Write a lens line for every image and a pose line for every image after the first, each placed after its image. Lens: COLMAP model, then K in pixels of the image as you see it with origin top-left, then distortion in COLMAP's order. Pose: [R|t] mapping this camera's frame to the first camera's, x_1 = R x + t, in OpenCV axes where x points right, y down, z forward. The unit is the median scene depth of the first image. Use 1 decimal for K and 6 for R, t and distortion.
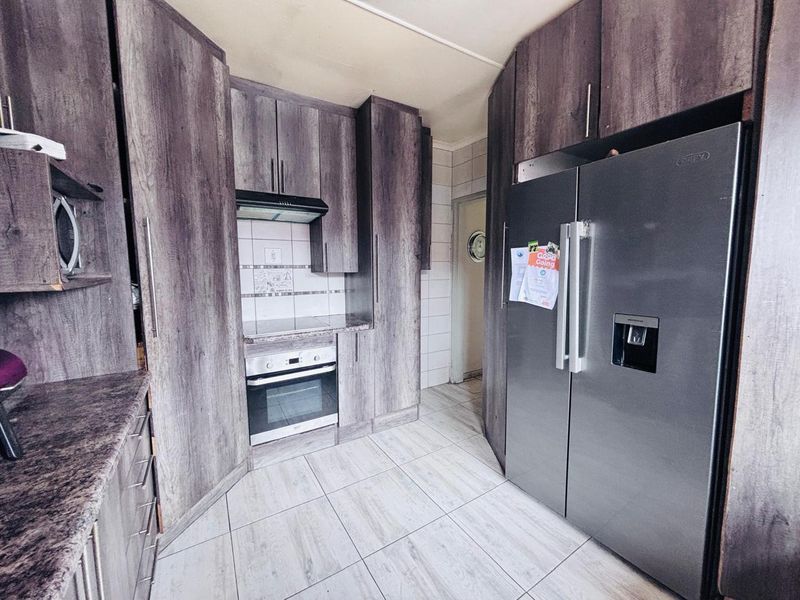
lens RADIAL K [[322.6, 0, 398.6], [0, 322.6, 300.0], [0, 0, 1]] dist [0.001606, -0.001546]
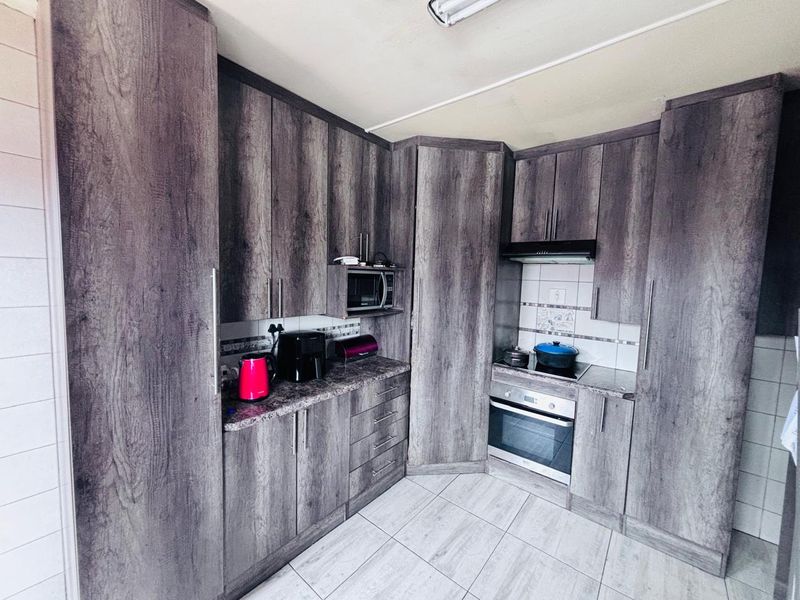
lens RADIAL K [[322.6, 0, 396.7], [0, 322.6, 298.4], [0, 0, 1]] dist [0.001606, -0.001546]
pose [[0.314827, 0.084369, -0.945392, 0.498399], [-0.129589, 0.990535, 0.045243, -0.127371], [0.940261, 0.108268, 0.322781, 0.207670]]
